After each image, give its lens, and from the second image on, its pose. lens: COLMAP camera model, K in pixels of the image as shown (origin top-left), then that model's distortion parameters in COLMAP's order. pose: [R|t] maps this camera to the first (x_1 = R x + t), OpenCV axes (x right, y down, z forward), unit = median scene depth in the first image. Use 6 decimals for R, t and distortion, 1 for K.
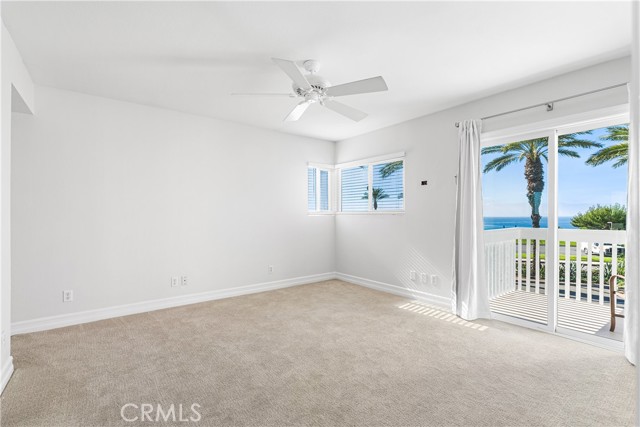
lens RADIAL K [[289.7, 0, 329.2], [0, 289.7, 214.7], [0, 0, 1]] dist [-0.000224, 0.001727]
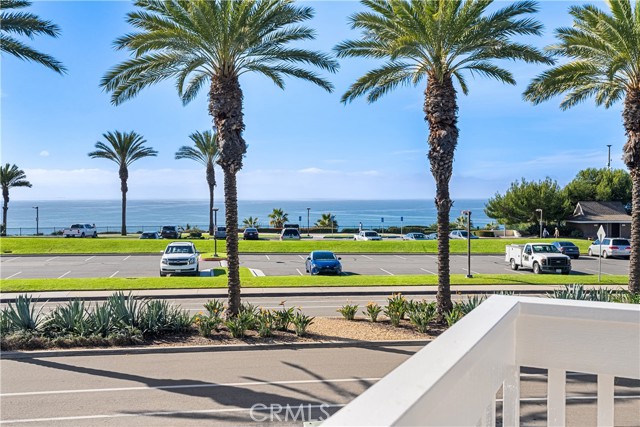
lens RADIAL K [[625.2, 0, 338.9], [0, 625.2, 202.4], [0, 0, 1]] dist [0.019614, 0.000000]
pose [[0.887978, -0.002254, 0.459881, 0.089717], [-0.003326, 0.999930, 0.011322, -0.002640], [-0.459875, -0.011583, 0.887908, 0.168404]]
